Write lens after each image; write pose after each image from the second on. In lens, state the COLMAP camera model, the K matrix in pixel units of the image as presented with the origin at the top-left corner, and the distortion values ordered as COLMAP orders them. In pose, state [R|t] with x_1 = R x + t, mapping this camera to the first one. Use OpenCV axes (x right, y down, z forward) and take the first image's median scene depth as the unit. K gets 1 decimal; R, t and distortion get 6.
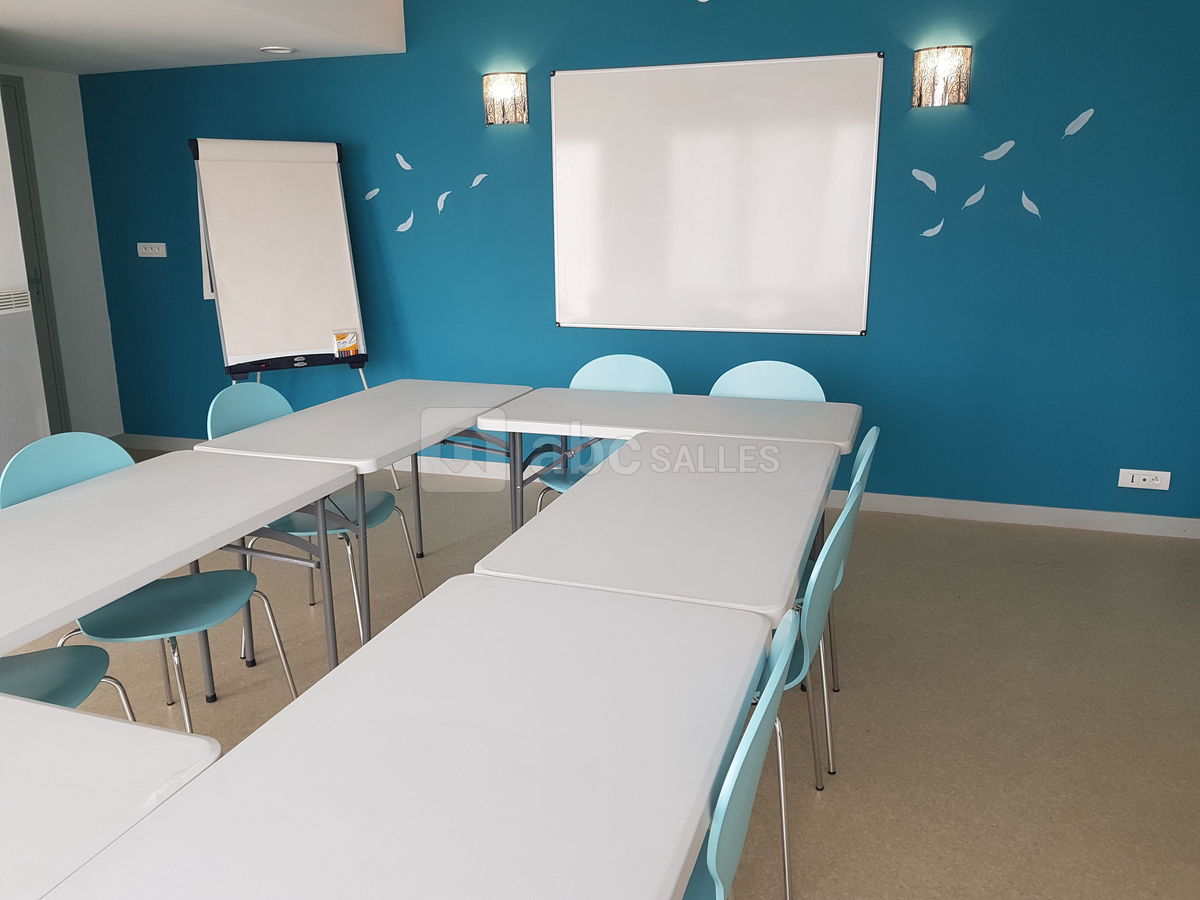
lens RADIAL K [[913.4, 0, 600.0], [0, 913.4, 450.0], [0, 0, 1]] dist [-0.059373, -0.002178]
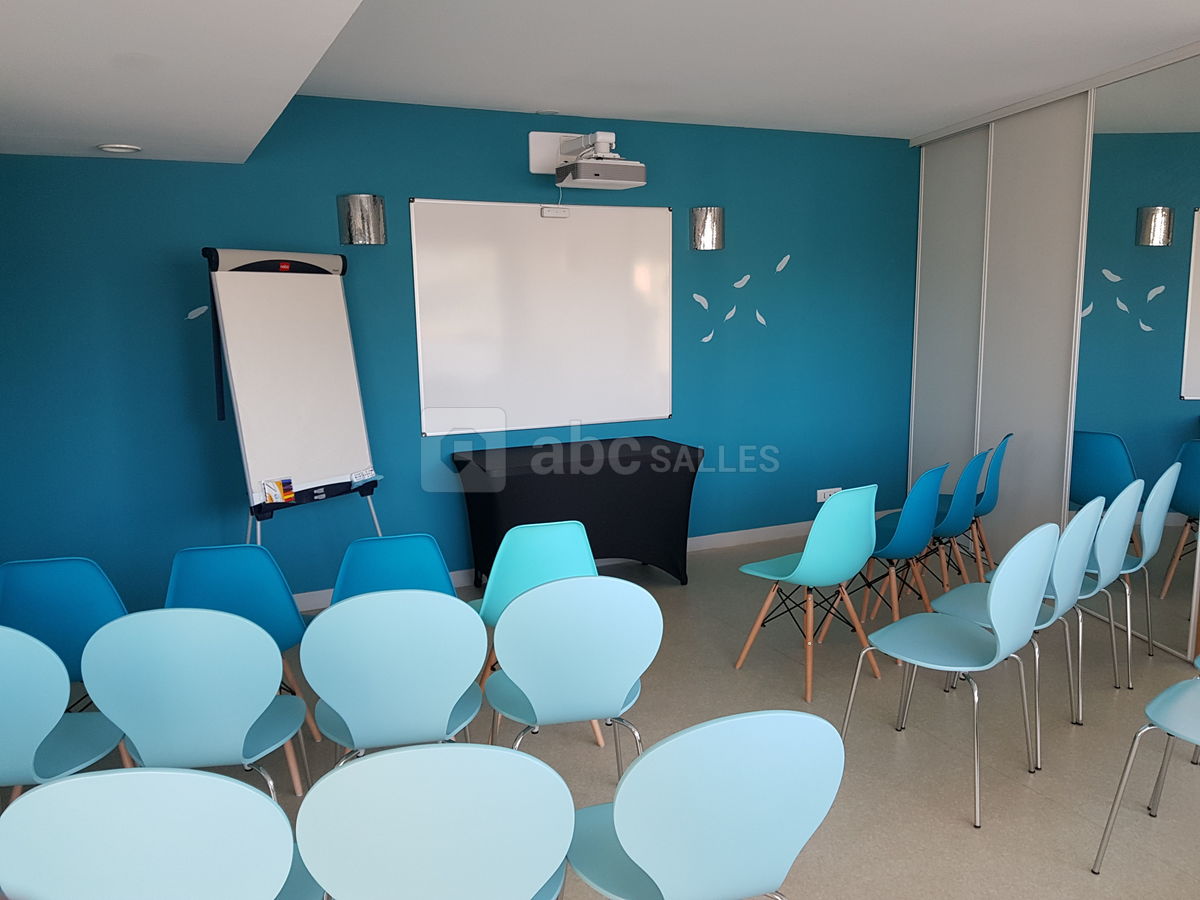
lens RADIAL K [[913.4, 0, 600.0], [0, 913.4, 450.0], [0, 0, 1]] dist [-0.059373, -0.002178]
pose [[0.713641, -0.102917, 0.692910, -0.732462], [0.184337, 0.981877, -0.044015, -0.047381], [-0.675823, 0.159140, 0.719679, 0.150216]]
